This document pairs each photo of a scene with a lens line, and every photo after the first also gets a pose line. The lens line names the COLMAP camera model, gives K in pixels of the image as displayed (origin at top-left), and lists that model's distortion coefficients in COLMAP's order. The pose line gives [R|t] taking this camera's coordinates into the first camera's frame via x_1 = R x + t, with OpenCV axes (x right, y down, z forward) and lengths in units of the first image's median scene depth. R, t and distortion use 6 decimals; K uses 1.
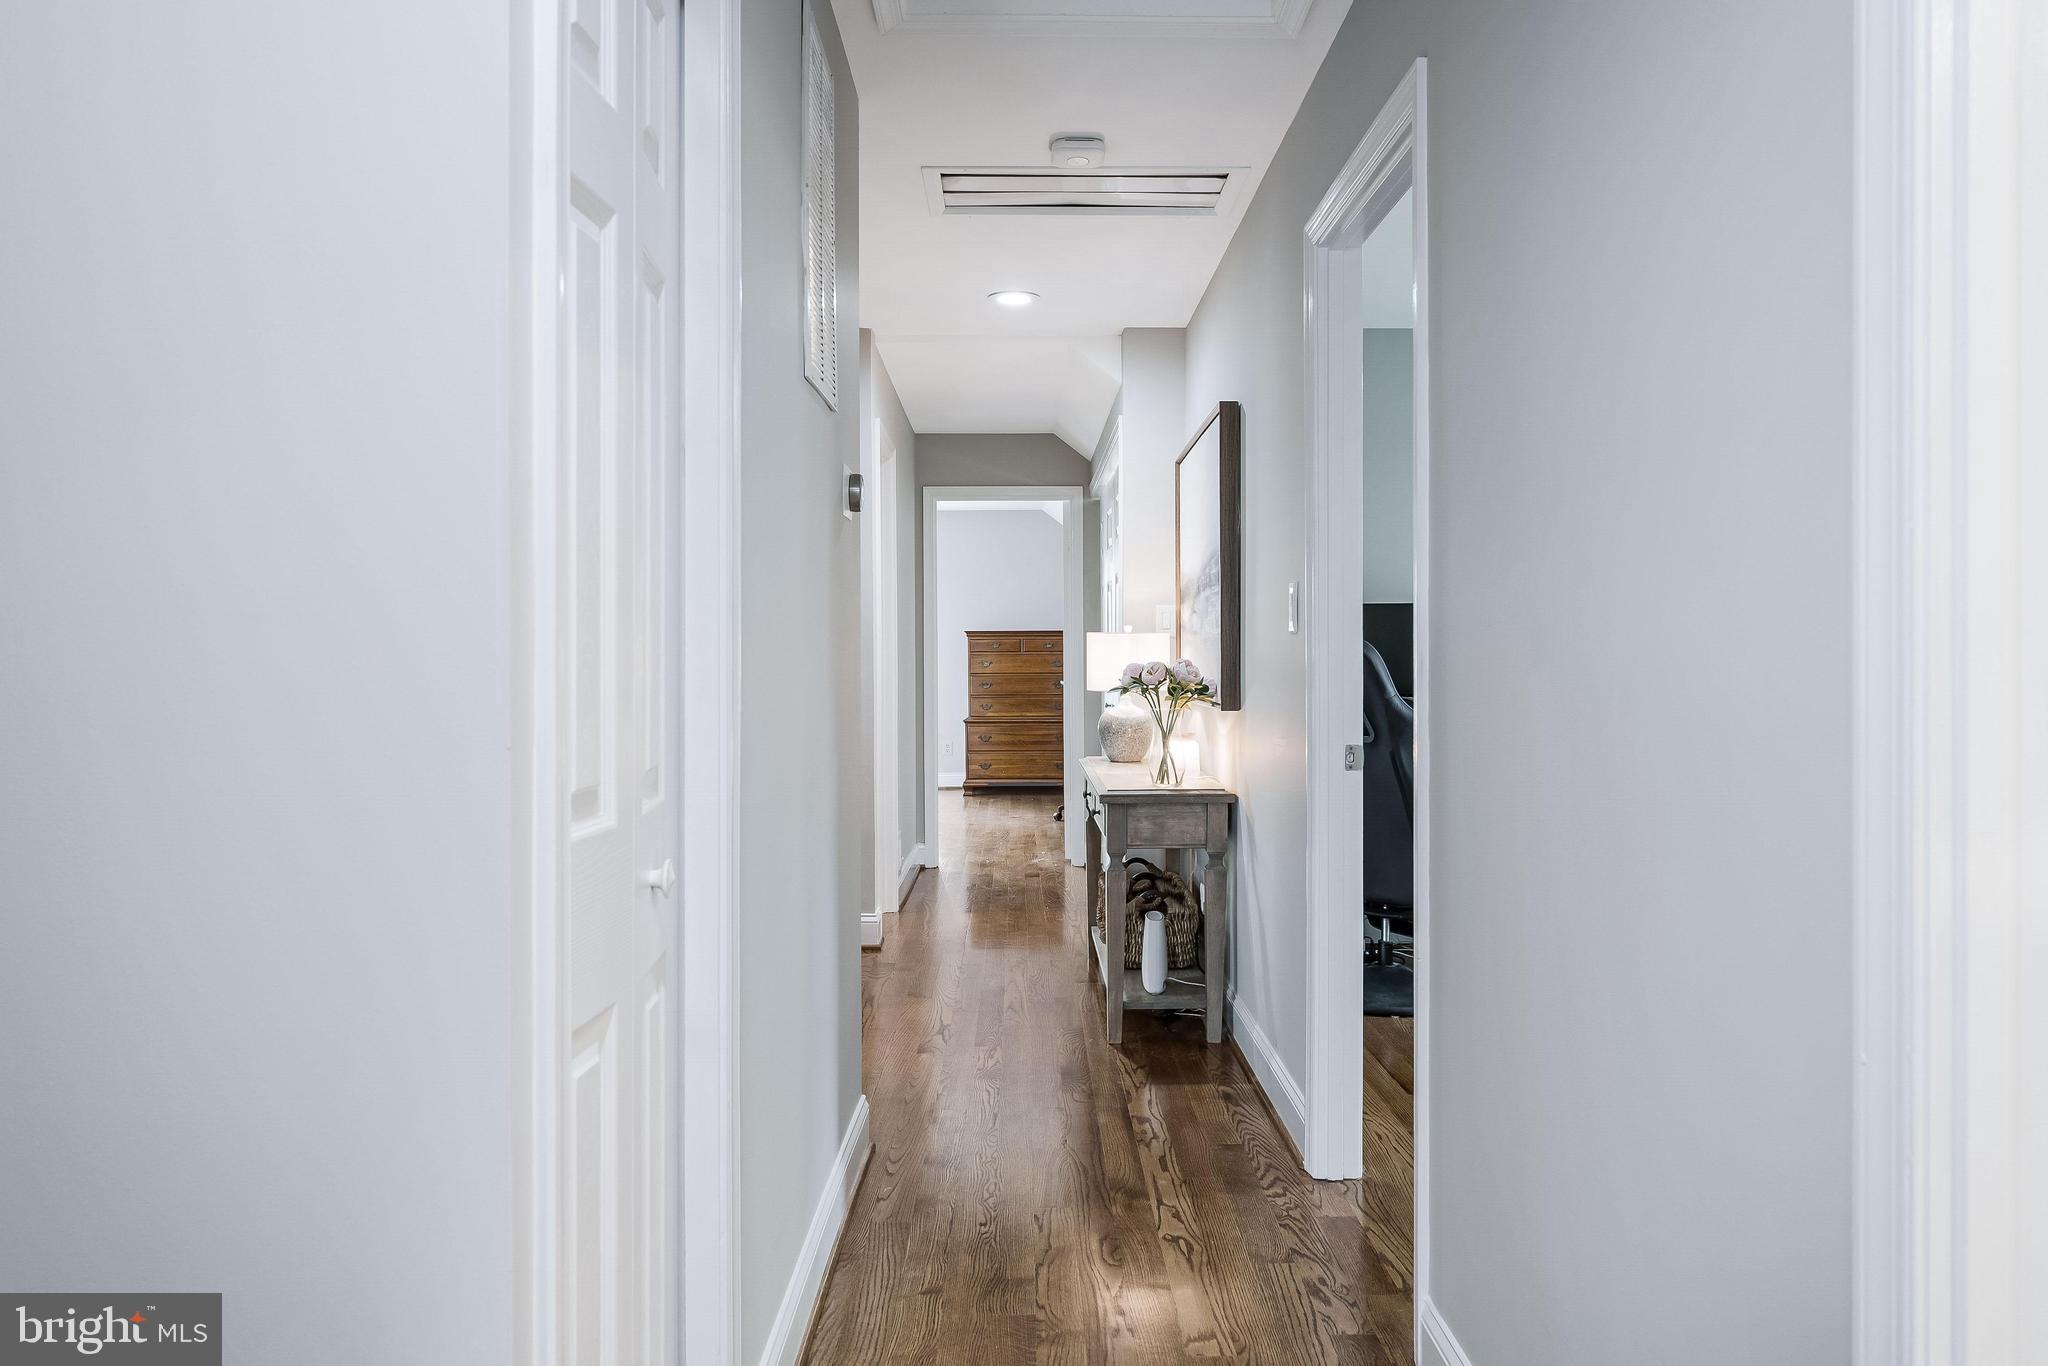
lens RADIAL K [[1398.8, 0, 1024.3], [0, 1398.8, 647.5], [0, 0, 1]] dist [0.003160, 0.000232]
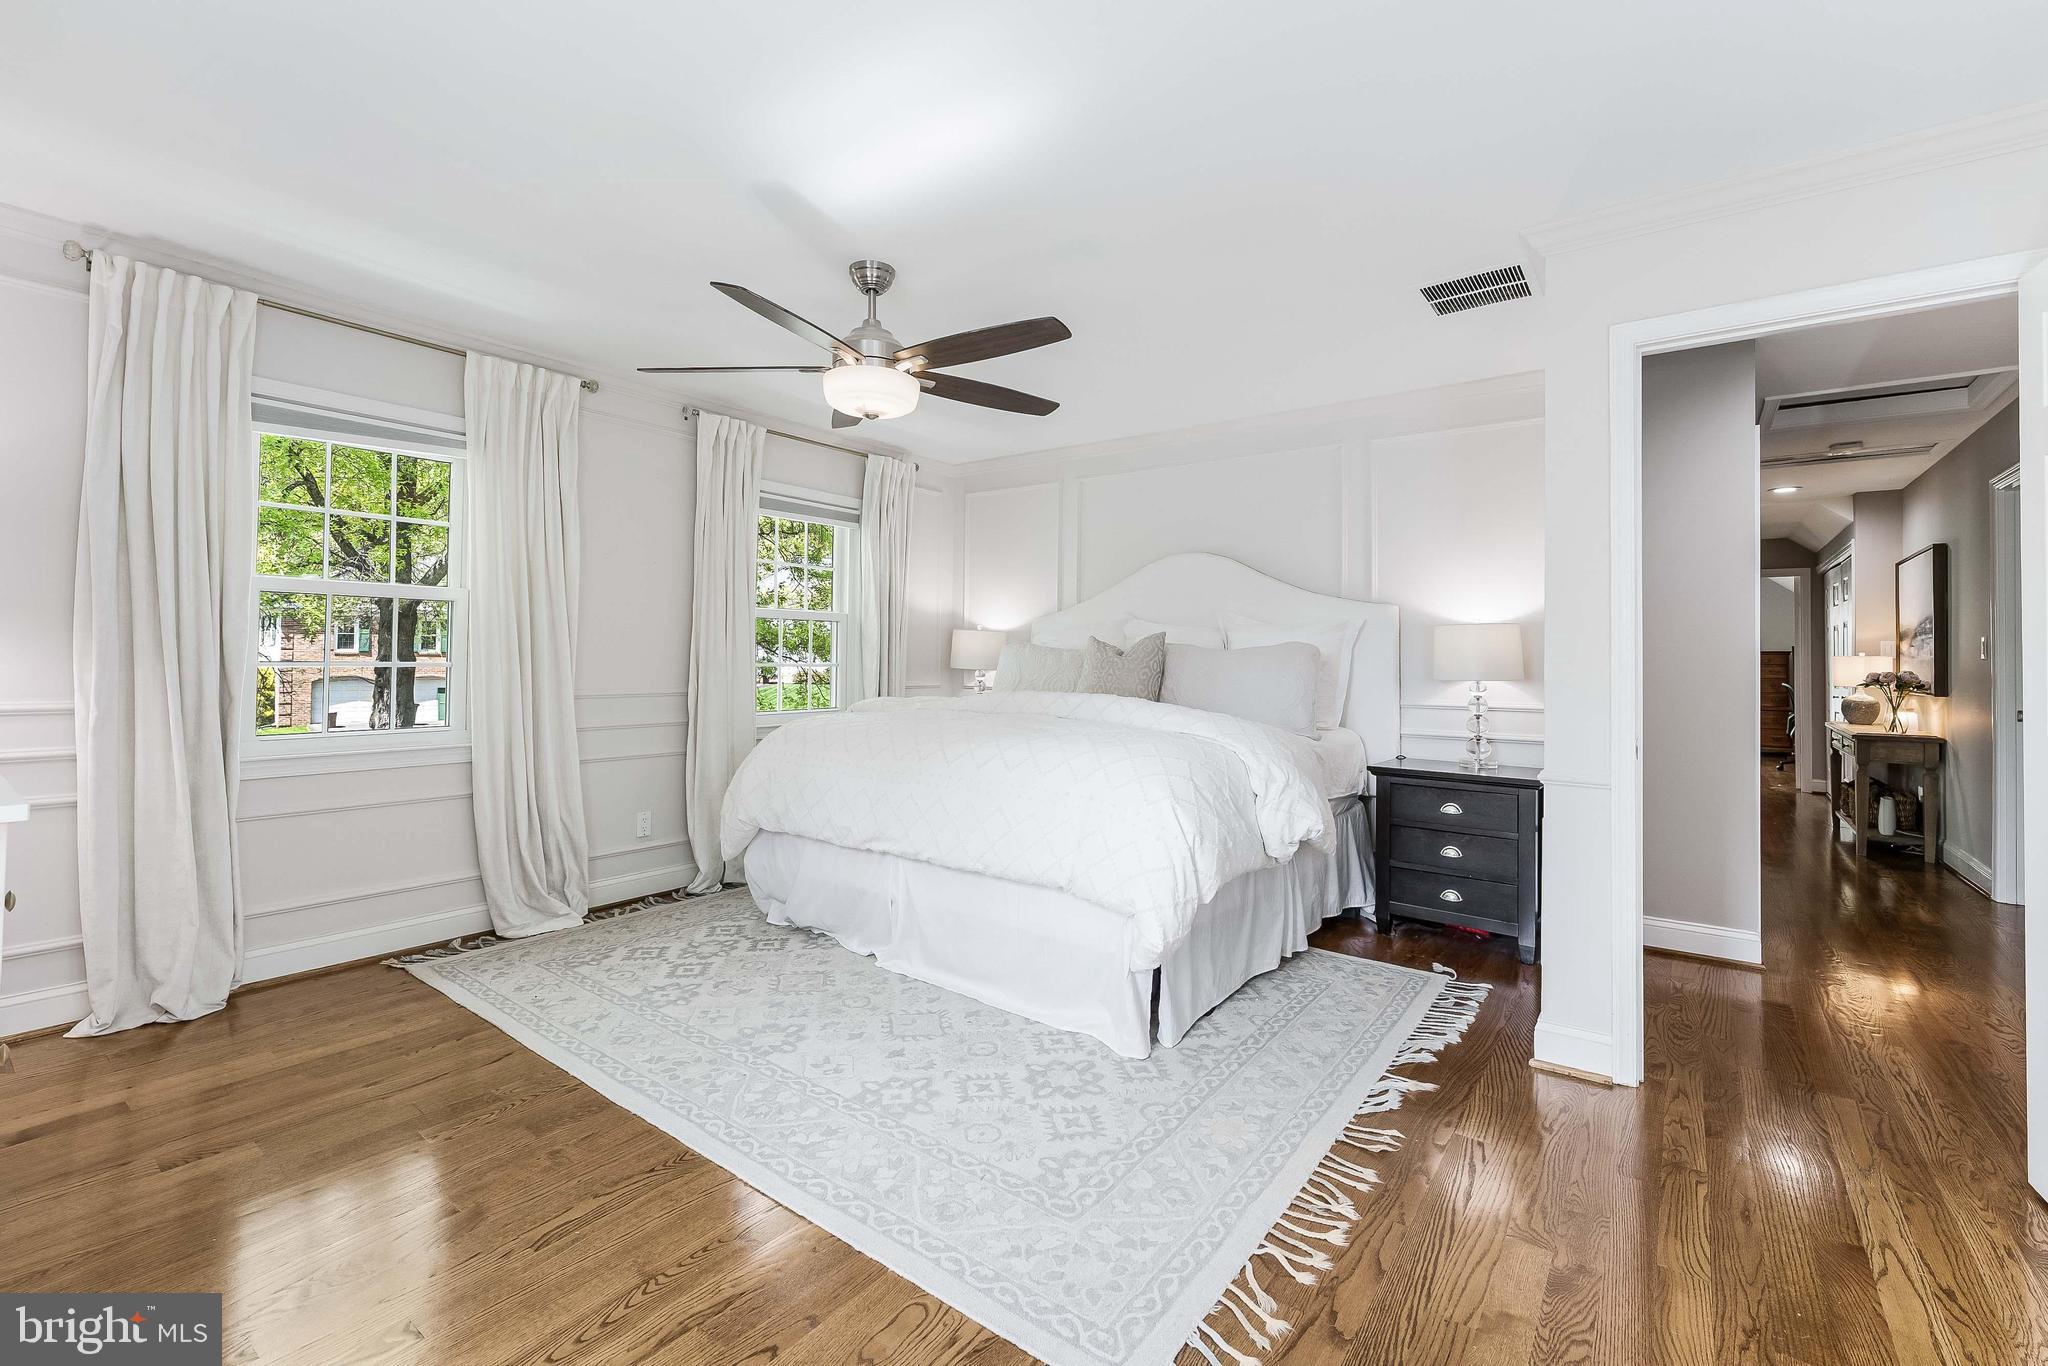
lens RADIAL K [[866.9, 0, 1019.9], [0, 866.9, 645.8], [0, 0, 1]] dist [0.000107, -0.000013]
pose [[0.789138, -0.000049, -0.614216, -0.124935], [-0.008613, 0.999901, -0.011146, -0.002275], [0.614155, 0.014086, 0.789060, -0.751997]]
